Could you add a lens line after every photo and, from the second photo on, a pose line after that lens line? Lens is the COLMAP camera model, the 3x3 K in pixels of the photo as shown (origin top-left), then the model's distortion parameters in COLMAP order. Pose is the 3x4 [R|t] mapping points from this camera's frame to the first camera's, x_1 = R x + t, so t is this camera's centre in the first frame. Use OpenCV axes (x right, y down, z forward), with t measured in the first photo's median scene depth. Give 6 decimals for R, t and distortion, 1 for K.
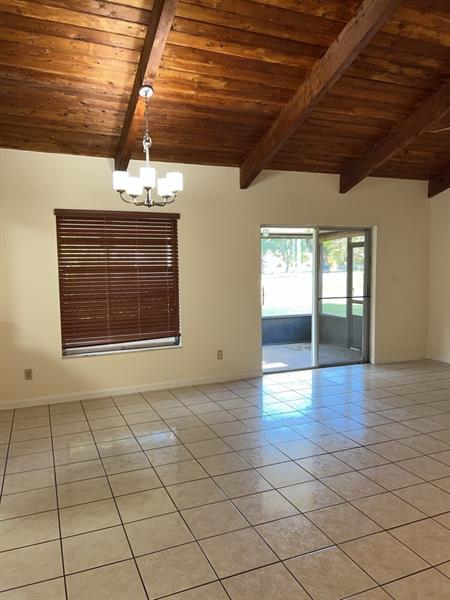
lens RADIAL K [[457.6, 0, 227.3], [0, 457.6, 293.4], [0, 0, 1]] dist [0.046910, -0.007238]
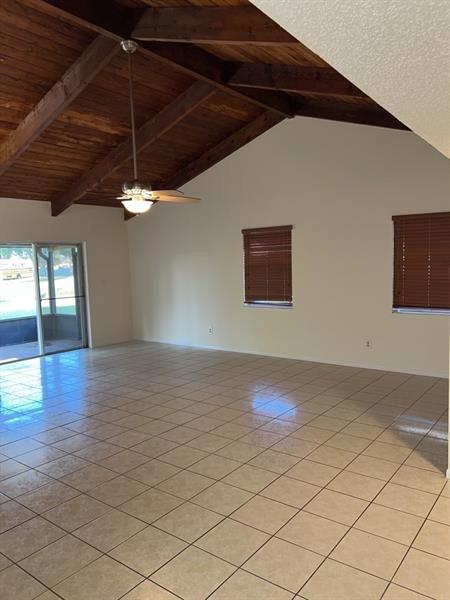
lens RADIAL K [[457.6, 0, 227.3], [0, 457.6, 293.4], [0, 0, 1]] dist [0.046910, -0.007238]
pose [[0.867549, -0.064141, 0.493198, 0.029322], [0.064493, 0.997785, 0.016318, 0.005330], [-0.493152, 0.017651, 0.869764, -0.436929]]
